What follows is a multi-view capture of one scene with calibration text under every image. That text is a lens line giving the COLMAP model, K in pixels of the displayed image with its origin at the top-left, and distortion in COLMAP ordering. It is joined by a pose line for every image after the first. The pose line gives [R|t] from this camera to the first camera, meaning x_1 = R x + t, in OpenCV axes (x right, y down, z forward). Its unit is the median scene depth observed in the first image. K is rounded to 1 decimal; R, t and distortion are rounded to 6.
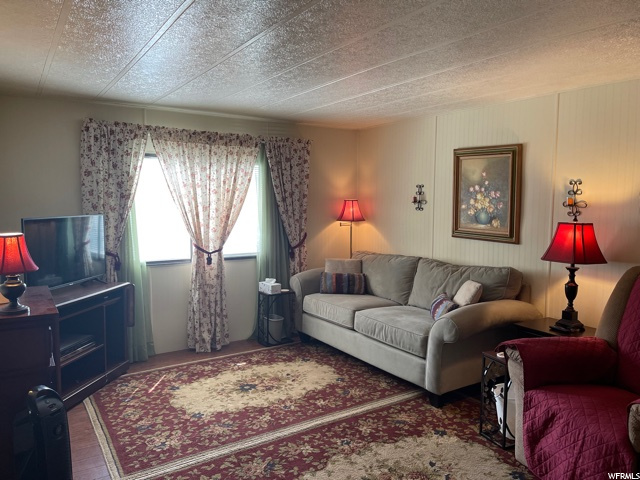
lens RADIAL K [[482.6, 0, 321.4], [0, 482.6, 235.5], [0, 0, 1]] dist [0.032578, -0.026634]
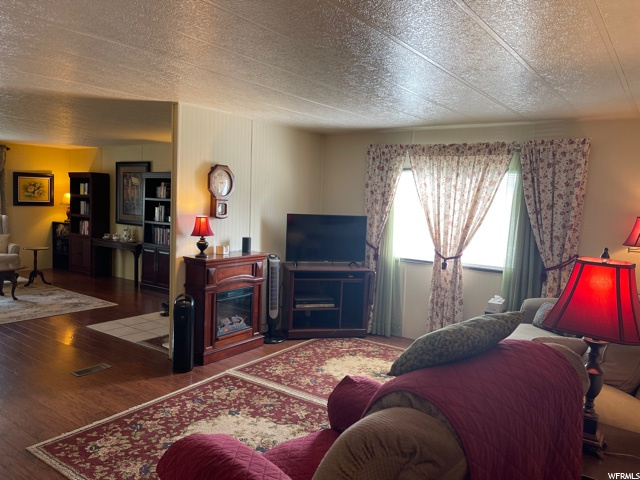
lens RADIAL K [[482.6, 0, 322.1], [0, 482.6, 243.3], [0, 0, 1]] dist [0.032578, -0.026634]
pose [[0.358688, 0.096380, -0.928468, 0.685124], [-0.107405, 0.992310, 0.061514, -0.035209], [0.927258, 0.077658, 0.366282, 0.375660]]
